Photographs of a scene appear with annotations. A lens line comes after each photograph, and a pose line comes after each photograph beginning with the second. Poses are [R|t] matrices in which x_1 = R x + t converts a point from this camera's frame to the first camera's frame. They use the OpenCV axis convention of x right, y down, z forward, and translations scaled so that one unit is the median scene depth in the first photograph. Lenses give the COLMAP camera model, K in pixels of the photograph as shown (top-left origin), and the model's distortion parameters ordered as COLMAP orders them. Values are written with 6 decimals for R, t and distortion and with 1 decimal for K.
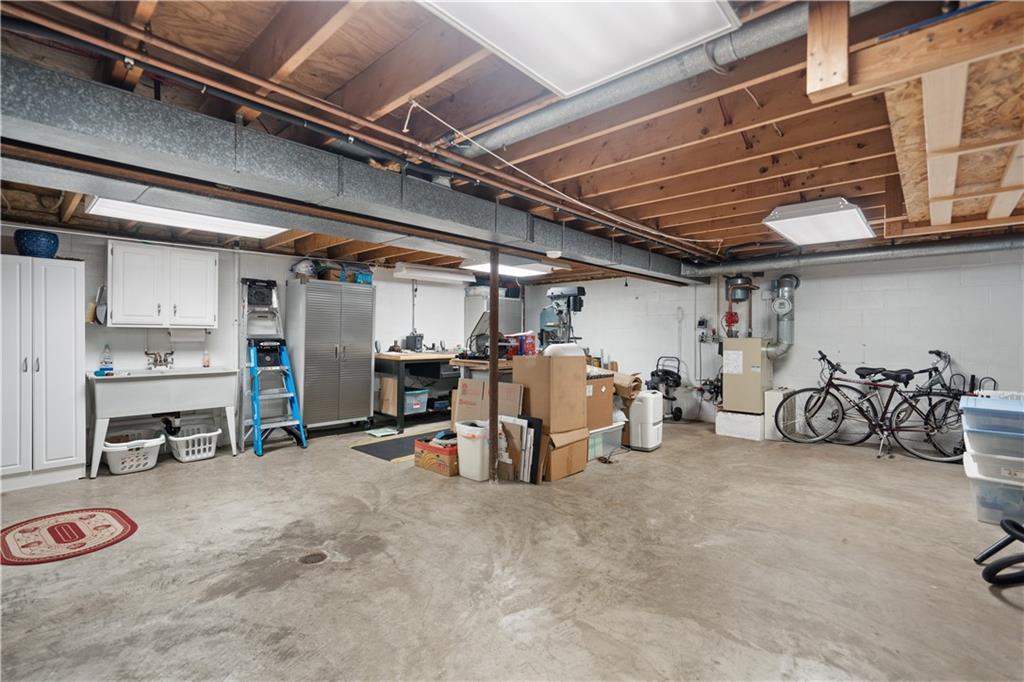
lens RADIAL K [[459.8, 0, 511.3], [0, 459.8, 336.7], [0, 0, 1]] dist [-0.004135, 0.000480]
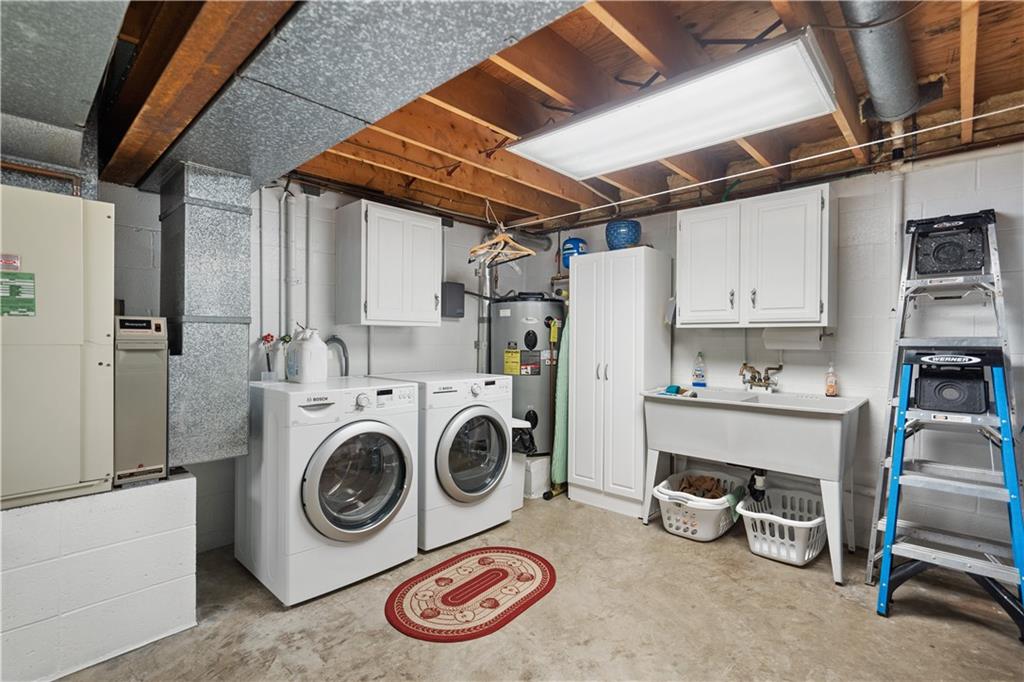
lens RADIAL K [[479.5, 0, 511.1], [0, 479.5, 338.0], [0, 0, 1]] dist [-0.001832, -0.000233]
pose [[-0.006153, -0.003654, -0.999974, -0.092794], [-0.006707, 0.999971, -0.003613, -0.000500], [0.999959, 0.006684, -0.006178, 0.709157]]
